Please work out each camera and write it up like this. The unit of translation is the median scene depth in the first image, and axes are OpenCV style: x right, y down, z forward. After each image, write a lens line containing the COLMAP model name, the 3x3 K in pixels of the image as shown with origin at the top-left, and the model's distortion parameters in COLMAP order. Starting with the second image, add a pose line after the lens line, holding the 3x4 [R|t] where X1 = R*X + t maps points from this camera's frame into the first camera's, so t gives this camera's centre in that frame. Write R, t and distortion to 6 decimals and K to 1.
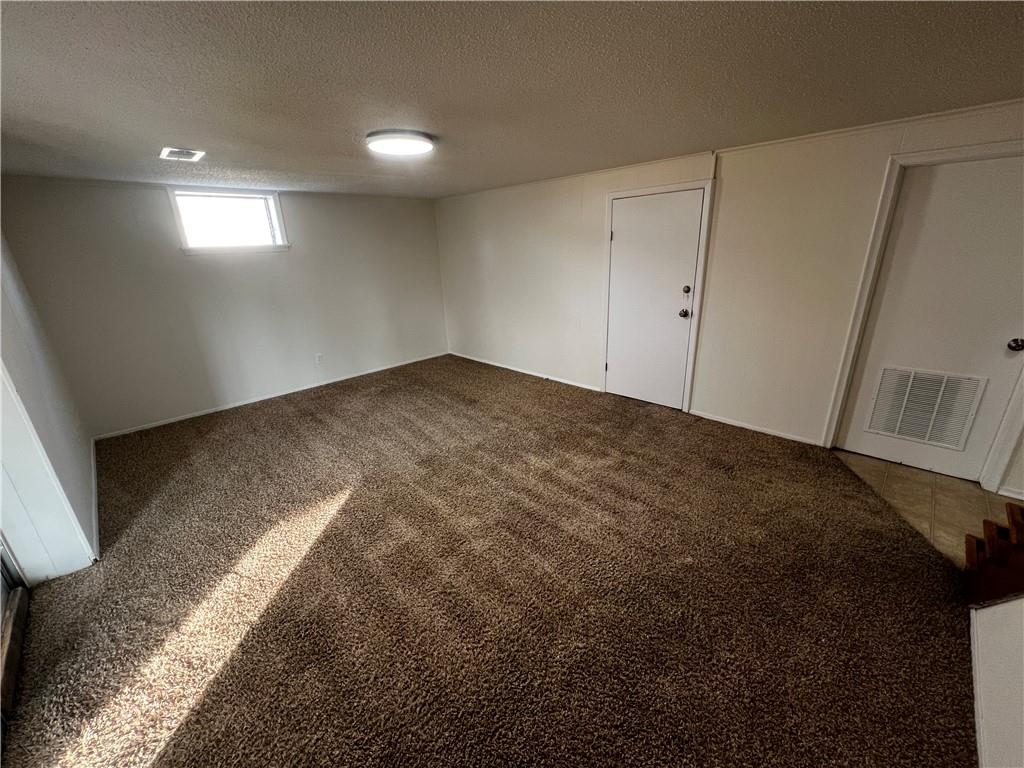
lens RADIAL K [[407.8, 0, 512.3], [0, 407.8, 388.7], [0, 0, 1]] dist [0.001070, 0.000165]
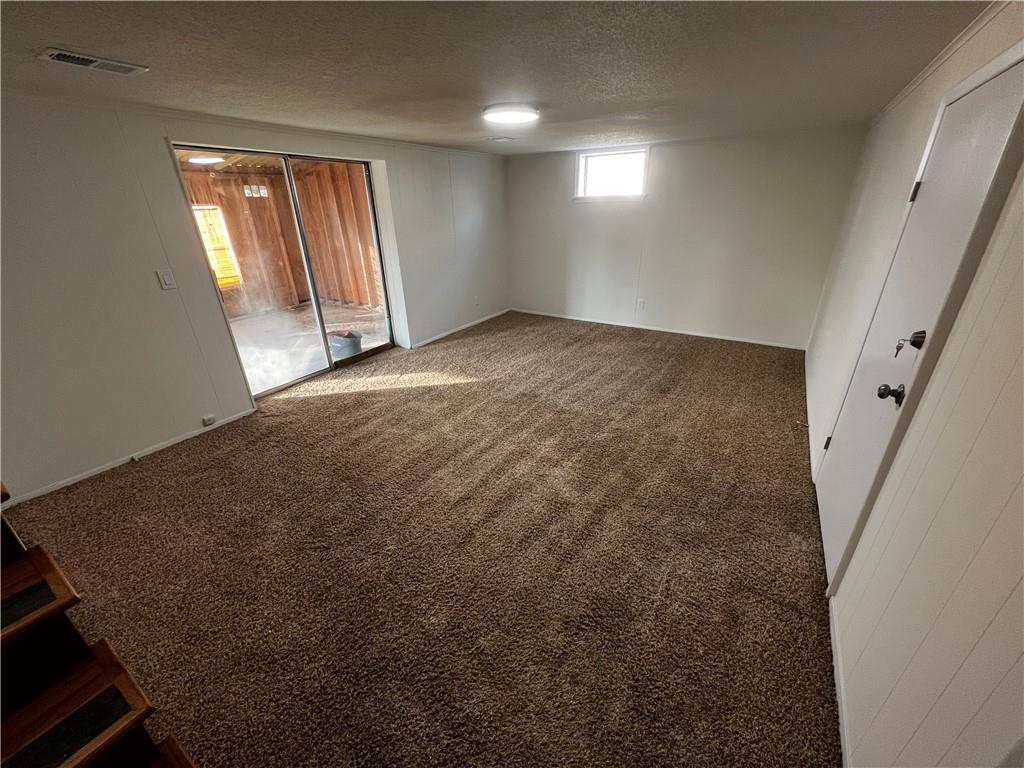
lens RADIAL K [[407.8, 0, 513.1], [0, 407.8, 381.6], [0, 0, 1]] dist [0.001070, 0.000165]
pose [[0.225049, 0.422233, -0.878107, 0.769456], [-0.312769, 0.884837, 0.345310, -0.244292], [0.922783, 0.196933, 0.331193, 0.545403]]
